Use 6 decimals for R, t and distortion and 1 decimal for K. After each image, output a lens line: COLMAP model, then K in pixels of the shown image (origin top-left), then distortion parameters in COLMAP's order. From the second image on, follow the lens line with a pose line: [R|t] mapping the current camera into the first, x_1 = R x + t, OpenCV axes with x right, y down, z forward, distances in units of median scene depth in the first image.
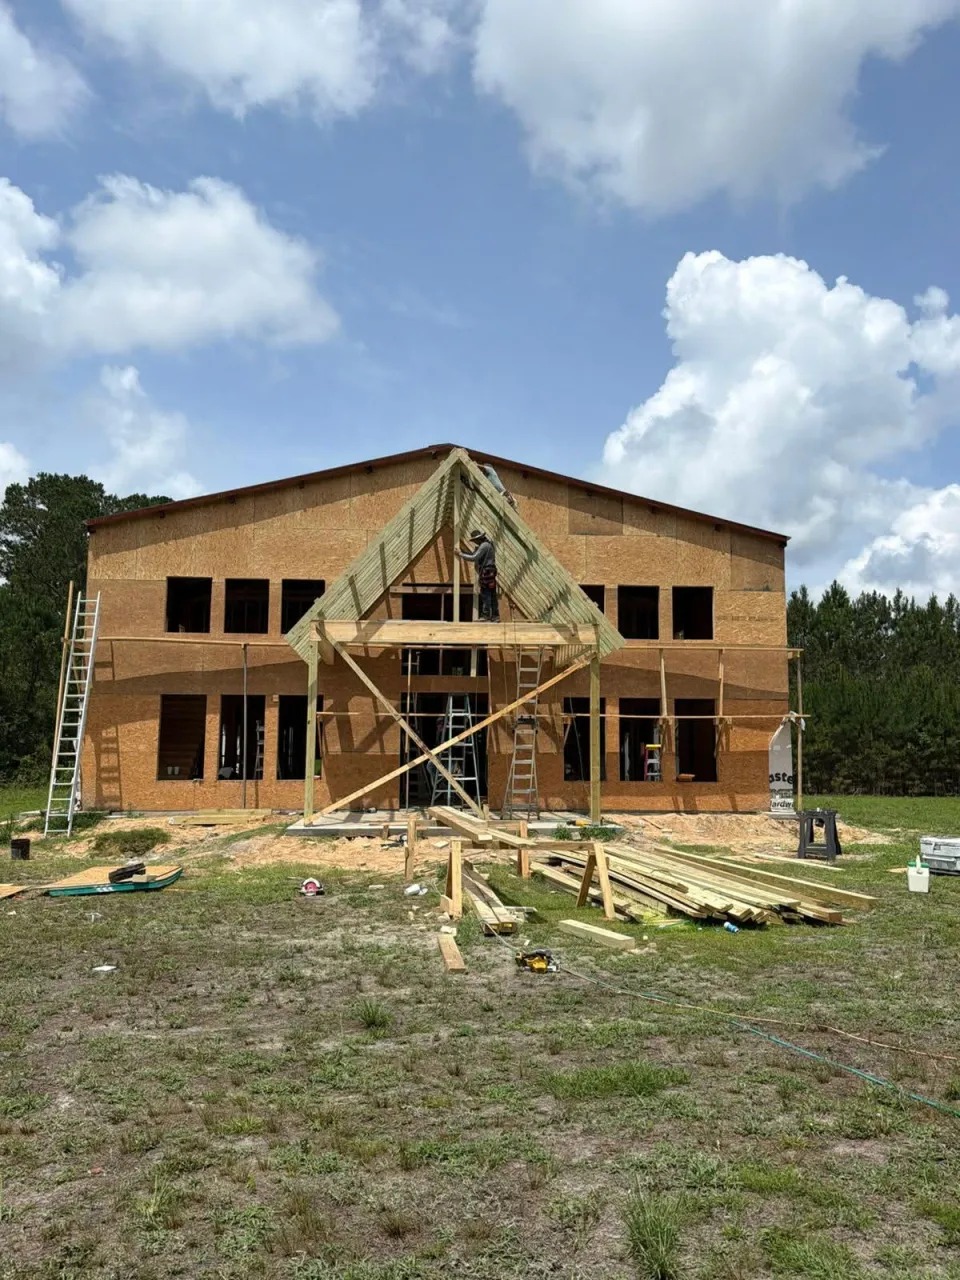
lens RADIAL K [[925.9, 0, 480.0], [0, 925.9, 640.0], [0, 0, 1]] dist [0.086337, -0.198515]
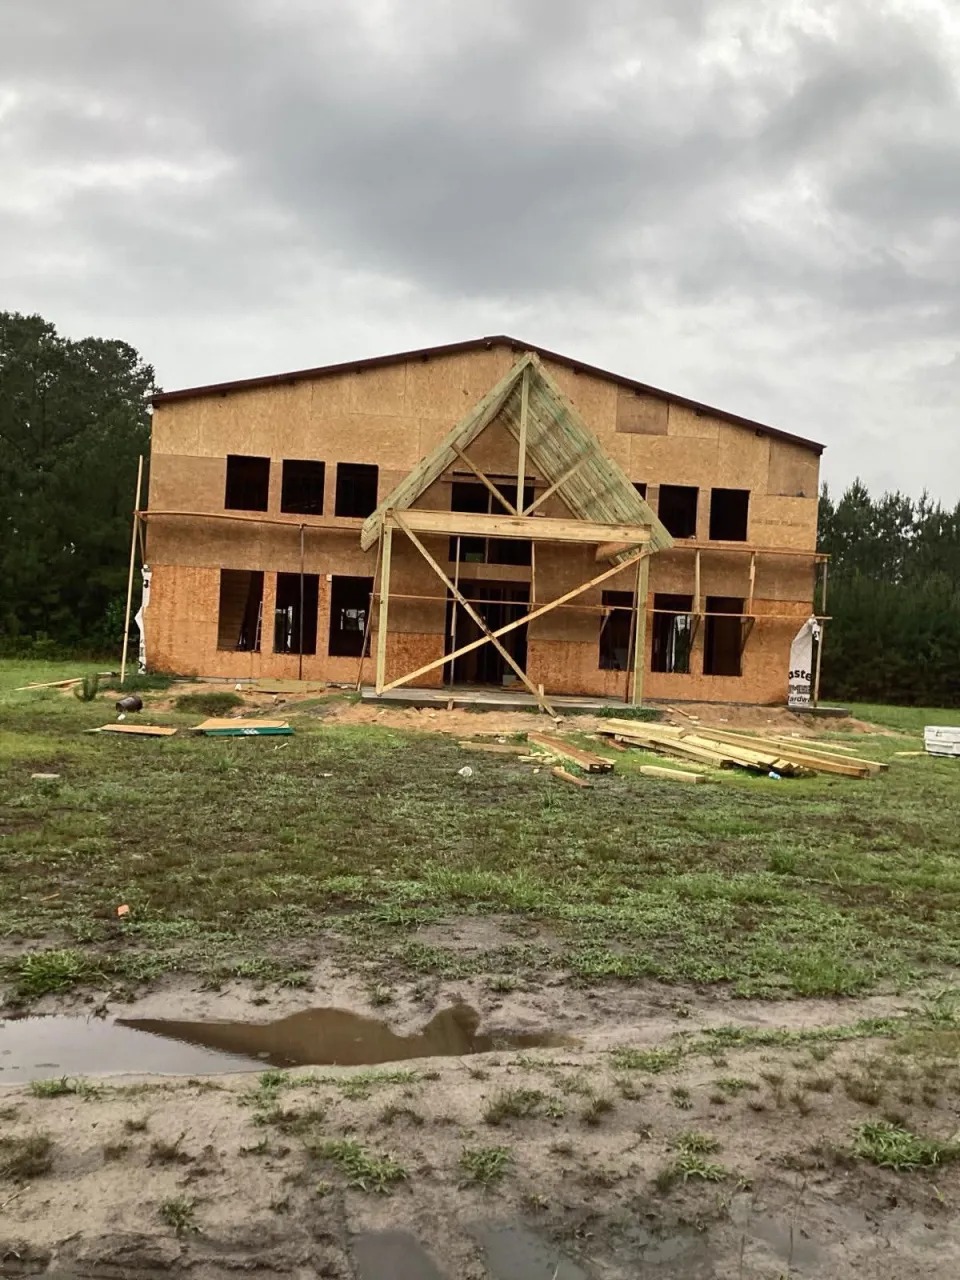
lens RADIAL K [[1016.1, 0, 480.0], [0, 1016.1, 640.0], [0, 0, 1]] dist [0.023582, -0.000084]
pose [[0.998633, 0.047249, 0.022332, -0.071274], [-0.049523, 0.992064, 0.115573, -0.008586], [-0.016694, -0.116521, 0.993048, -0.147473]]
